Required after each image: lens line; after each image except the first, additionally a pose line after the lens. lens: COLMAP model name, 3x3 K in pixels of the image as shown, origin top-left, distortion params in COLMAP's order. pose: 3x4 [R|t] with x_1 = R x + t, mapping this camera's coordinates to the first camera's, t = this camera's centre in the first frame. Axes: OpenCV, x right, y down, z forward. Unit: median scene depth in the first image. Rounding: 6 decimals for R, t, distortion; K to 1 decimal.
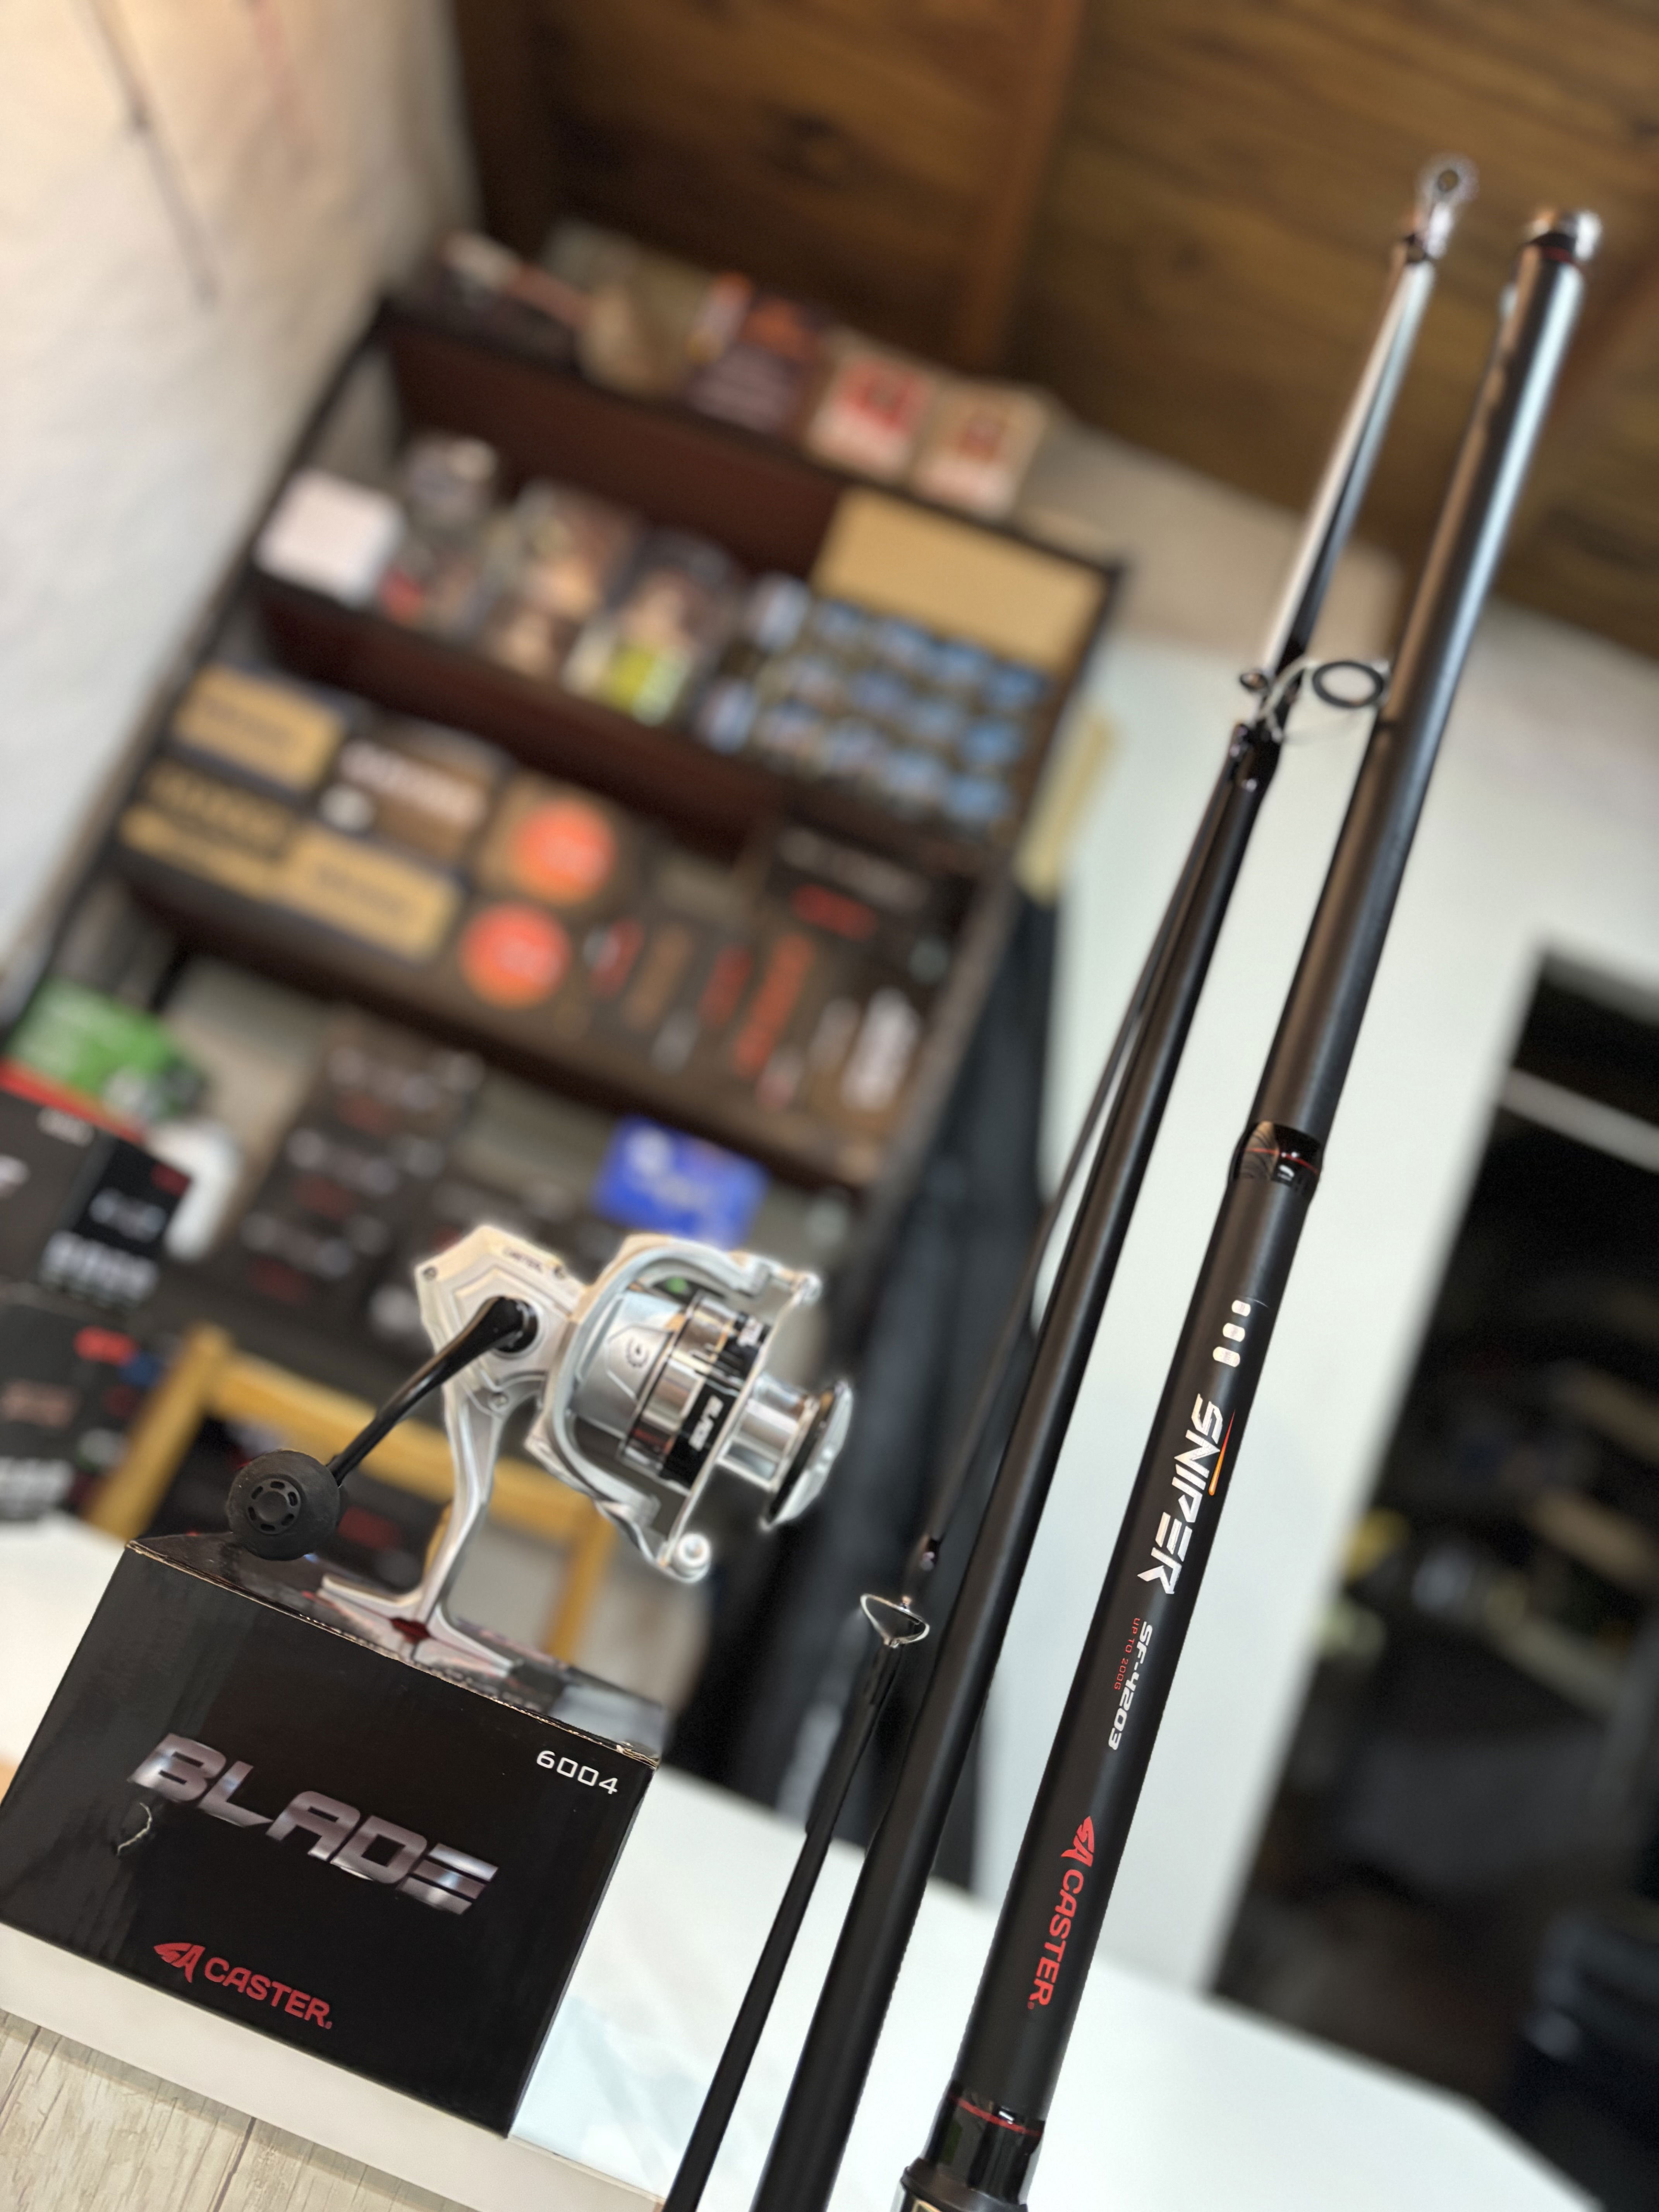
lens RADIAL K [[1648.6, 0, 829.2], [0, 1648.6, 1093.1], [0, 0, 1]] dist [0.080100, -0.171203]
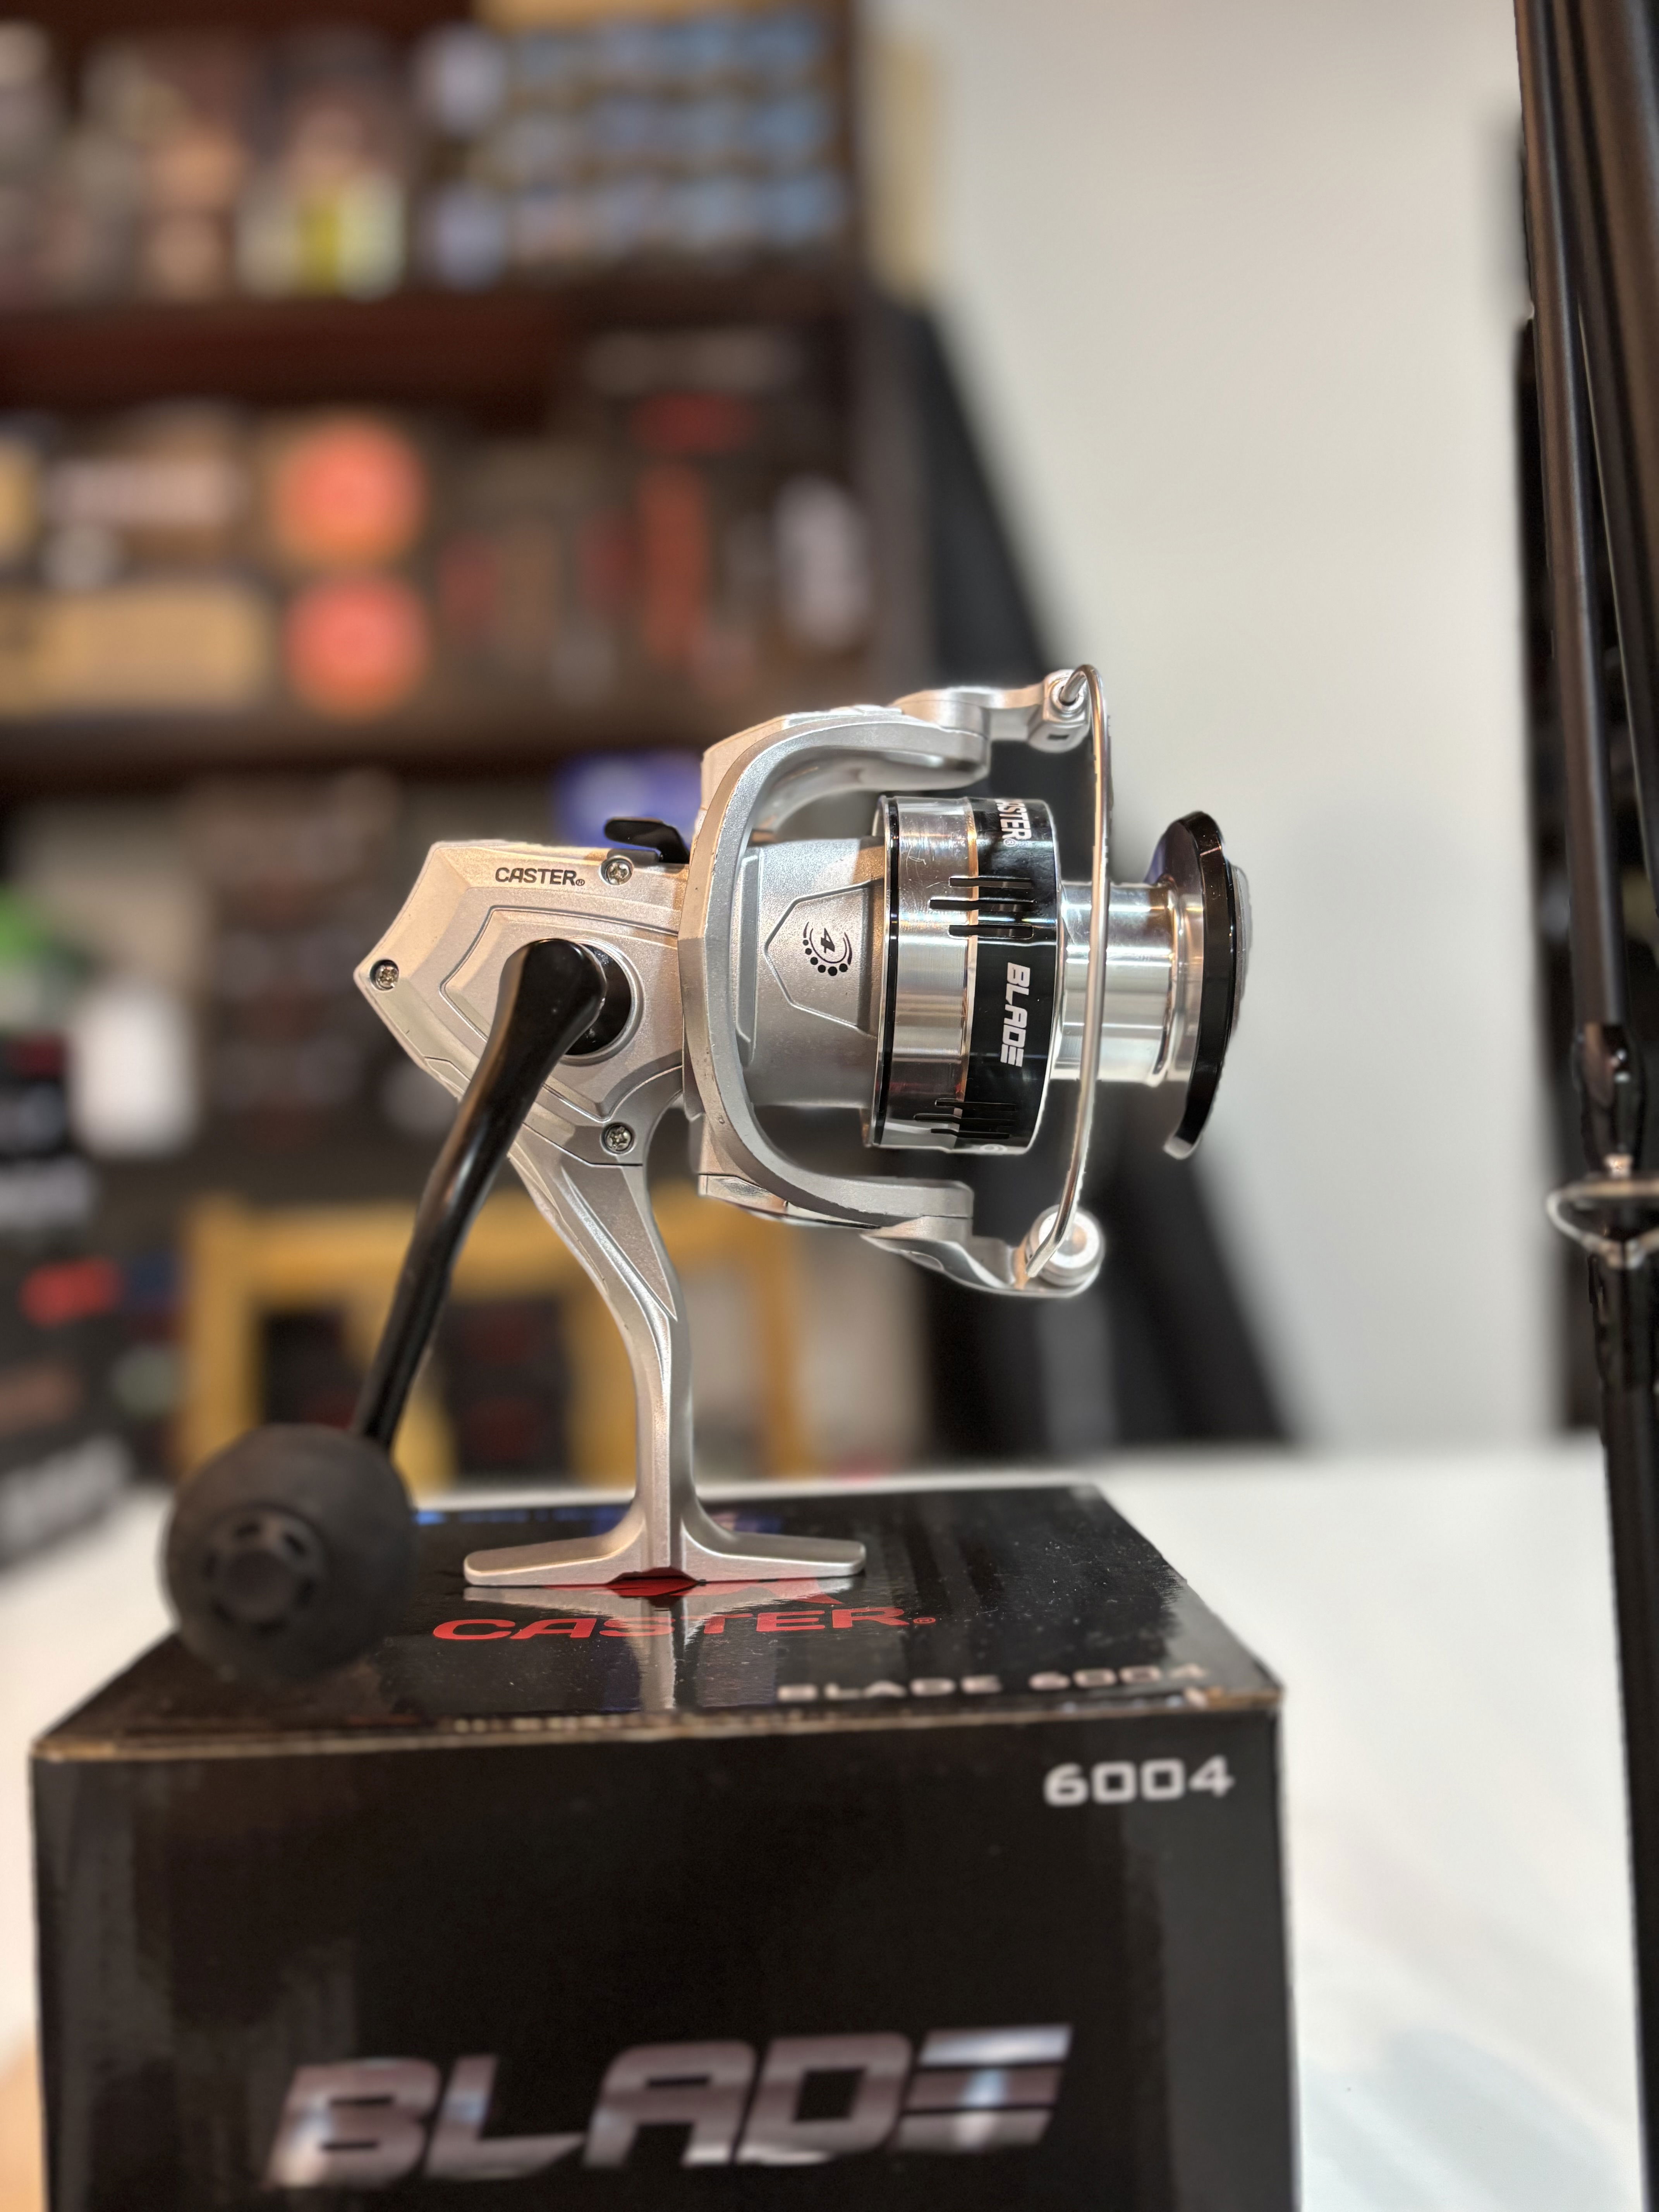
lens RADIAL K [[1648.6, 0, 829.2], [0, 1648.6, 1093.1], [0, 0, 1]] dist [0.080100, -0.171203]
pose [[0.914917, -0.401558, -0.040958, -0.112080], [0.400266, 0.889486, 0.220457, 0.085666], [-0.052095, -0.218094, 0.974536, 0.498537]]
